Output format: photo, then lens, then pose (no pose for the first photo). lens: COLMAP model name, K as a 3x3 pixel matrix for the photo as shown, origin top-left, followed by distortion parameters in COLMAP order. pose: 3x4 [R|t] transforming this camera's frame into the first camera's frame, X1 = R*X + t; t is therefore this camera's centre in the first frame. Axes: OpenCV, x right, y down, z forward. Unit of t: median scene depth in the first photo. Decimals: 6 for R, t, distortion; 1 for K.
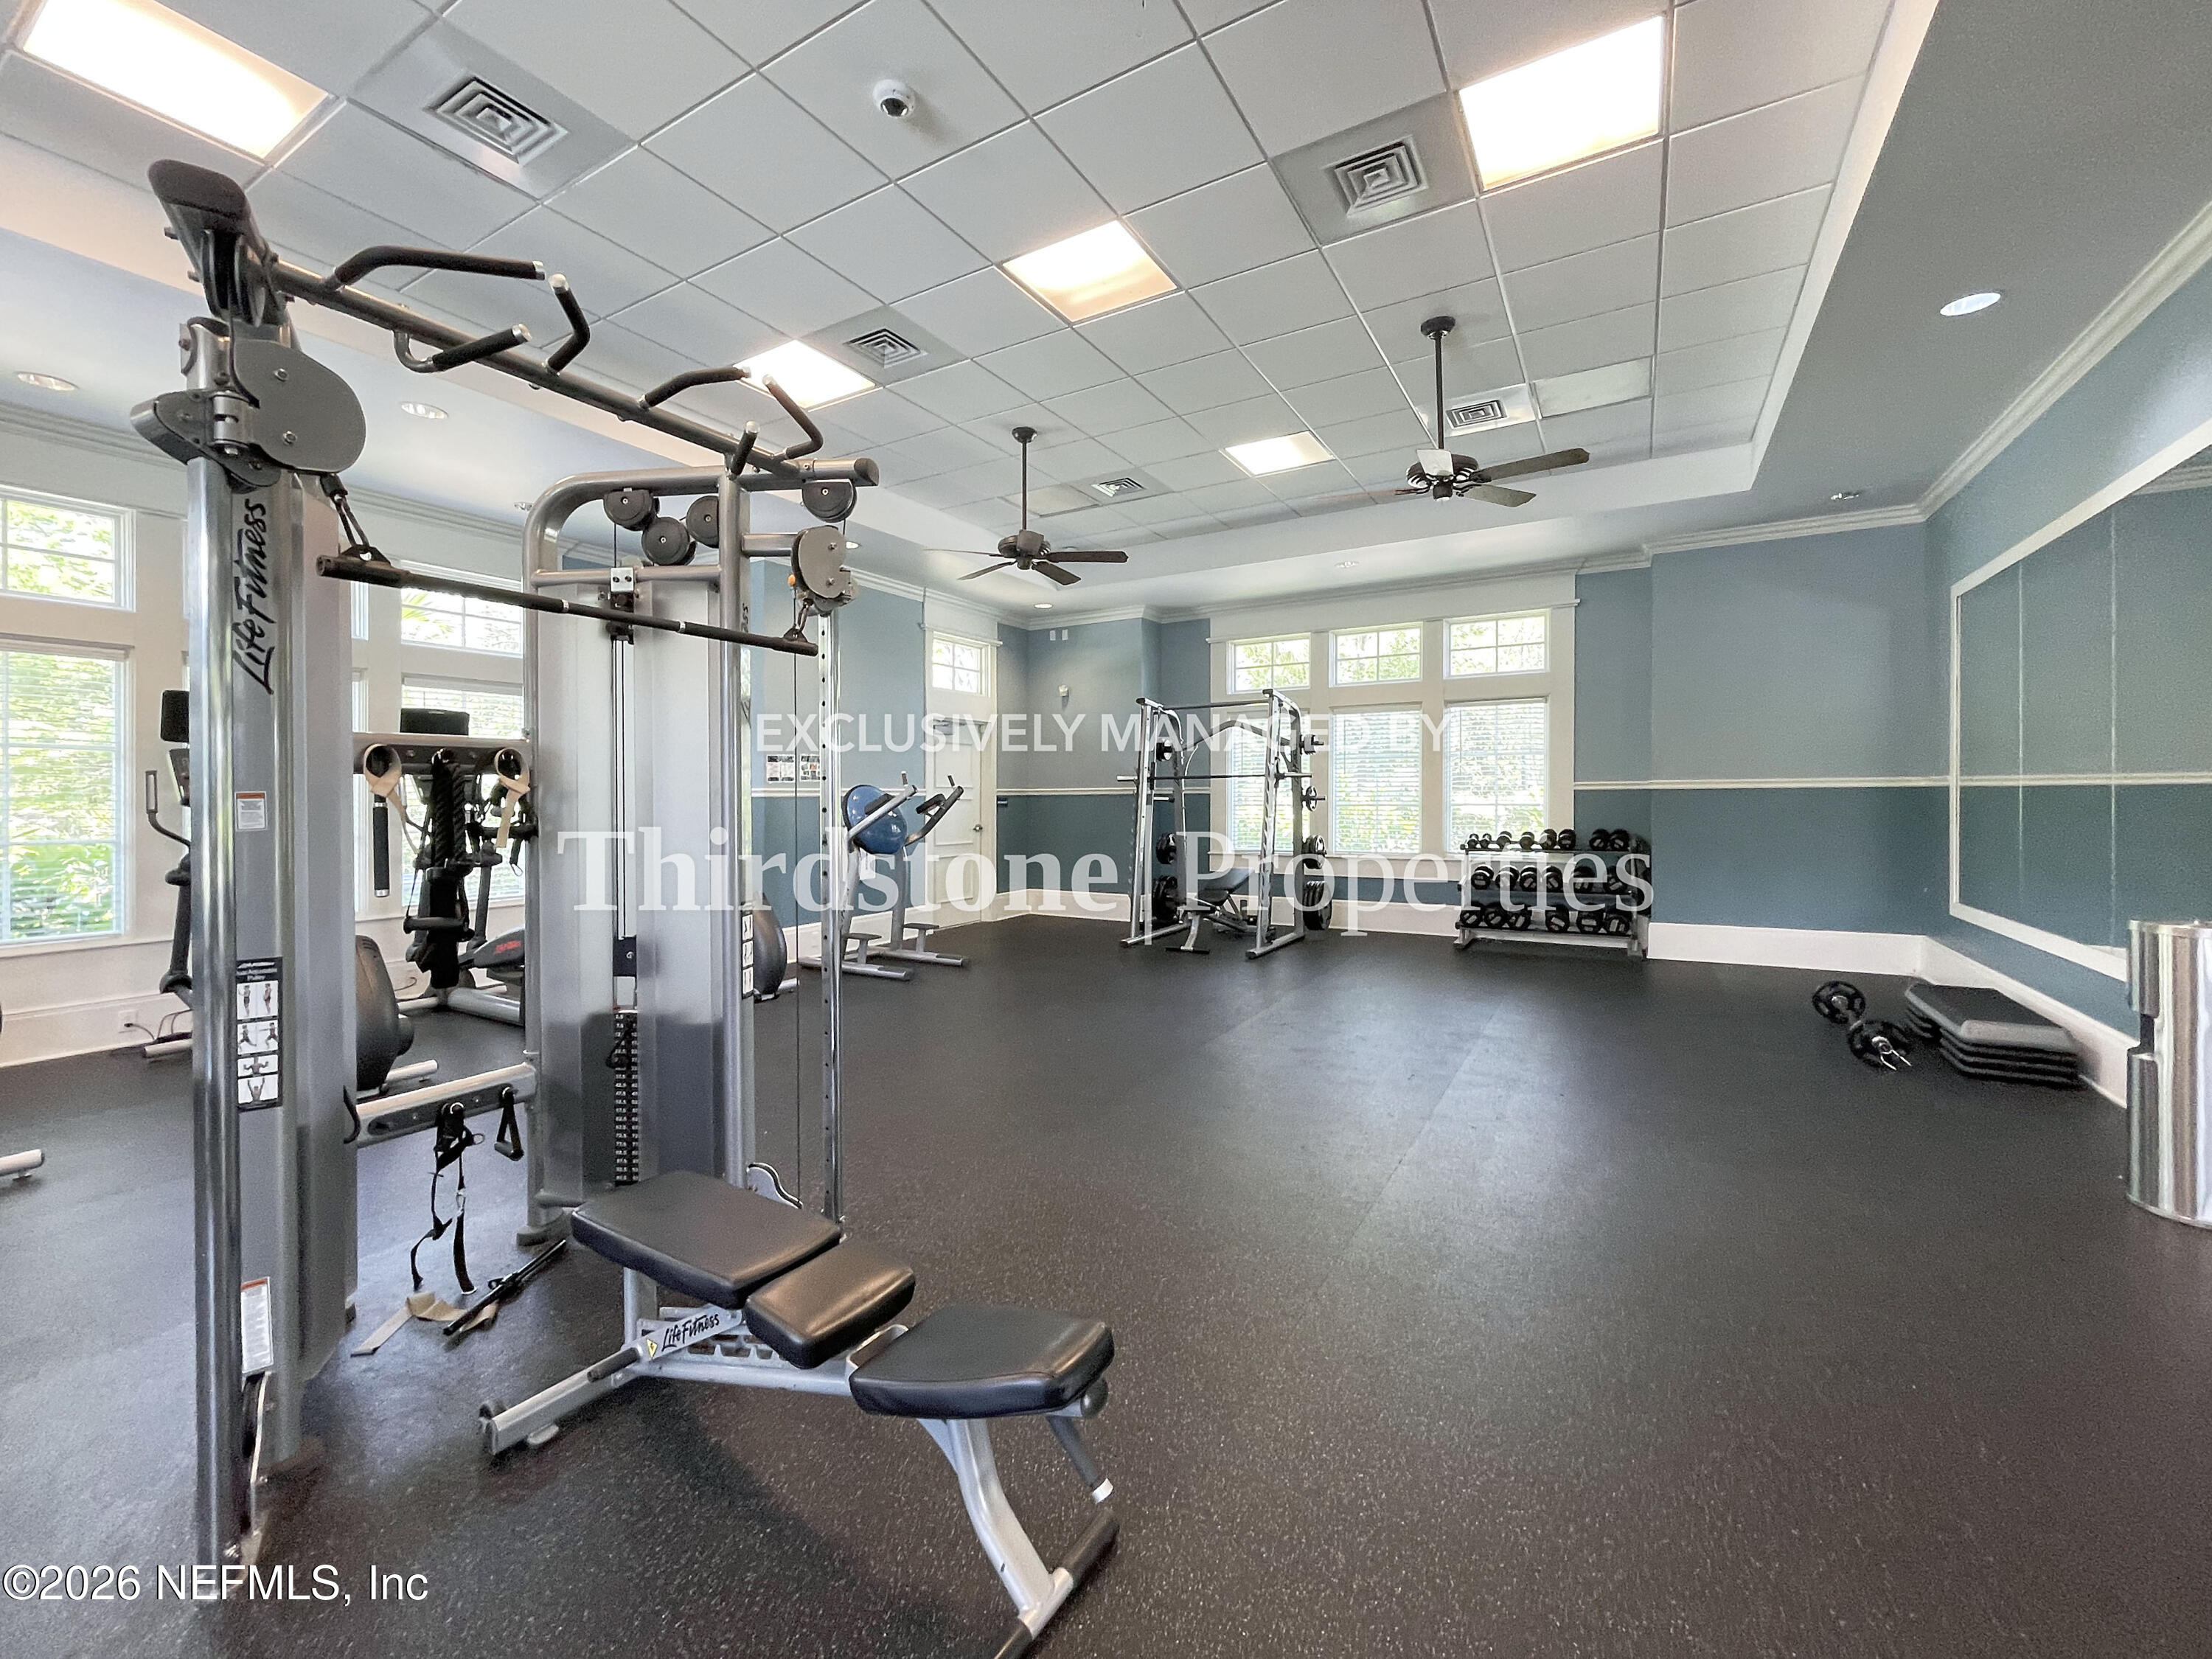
lens RADIAL K [[899.6, 0, 1103.3], [0, 899.6, 790.5], [0, 0, 1]] dist [-0.000371, -0.000024]
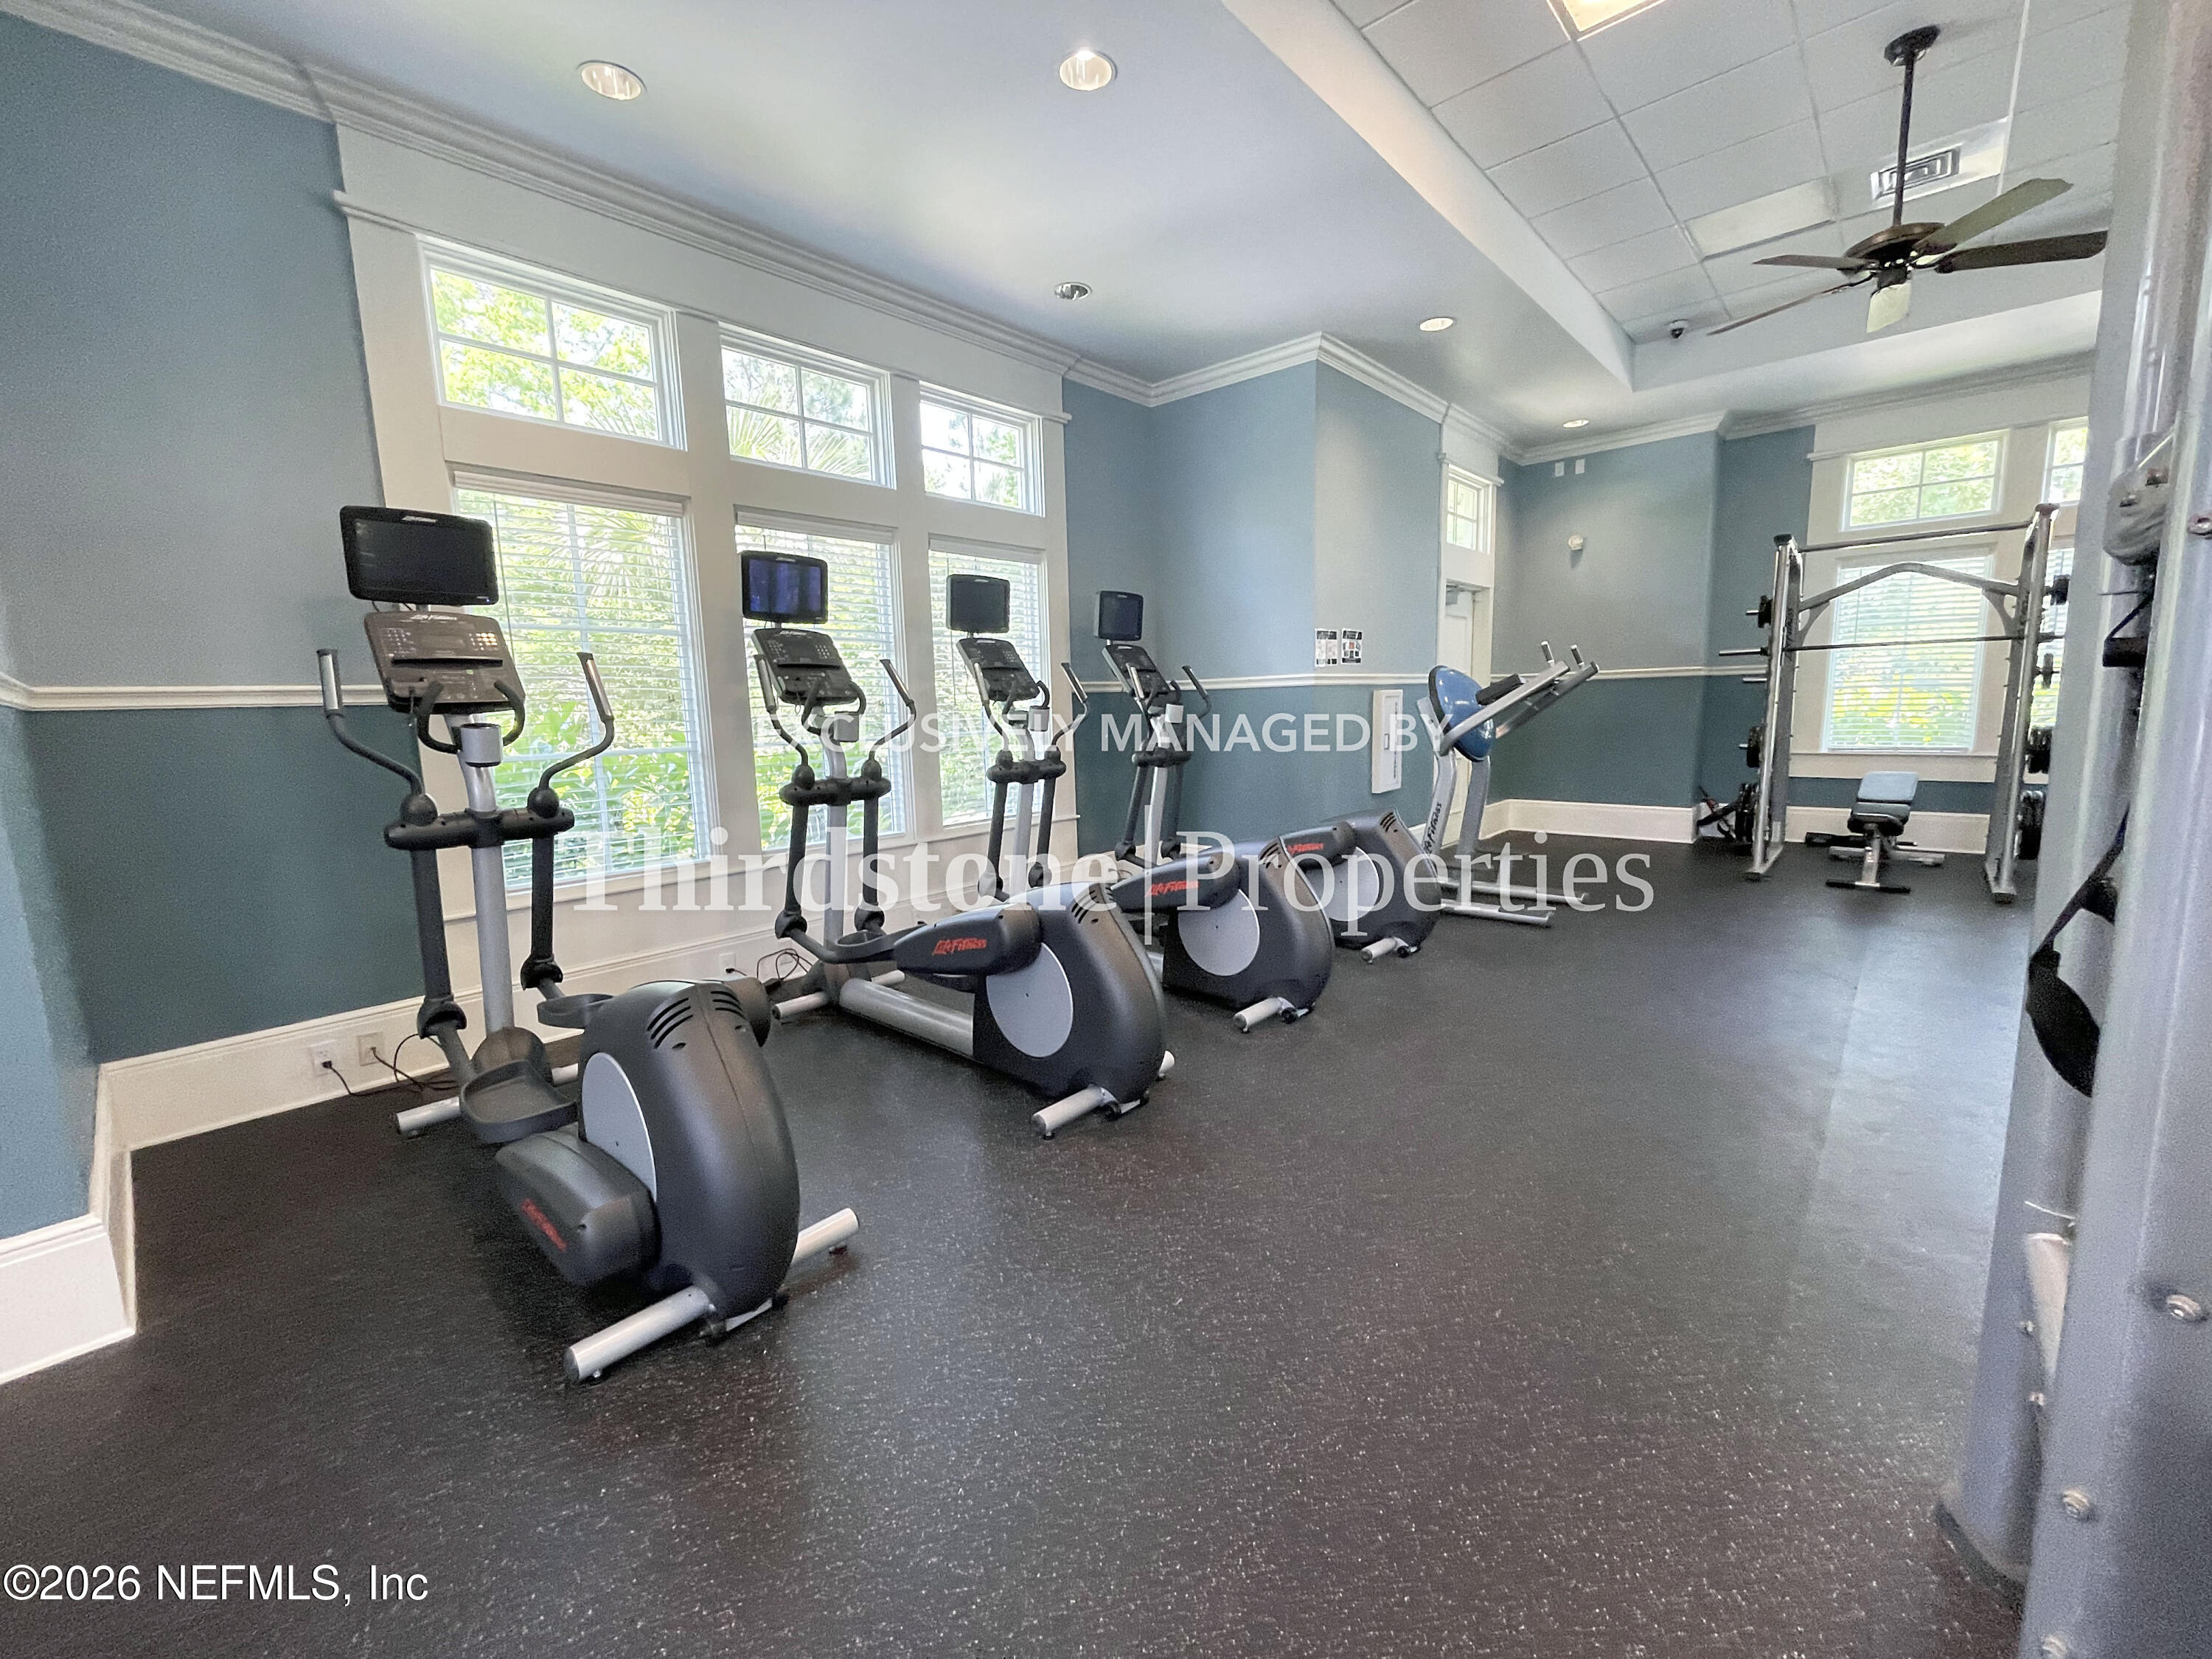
lens RADIAL K [[890.9, 0, 1106.0], [0, 890.9, 829.5], [0, 0, 1]] dist [0.001449, 0.000096]
pose [[0.978717, 0.009934, -0.204976, -0.290289], [0.022156, 0.987874, 0.153670, 0.005968], [0.204017, -0.154941, 0.966628, 0.147747]]
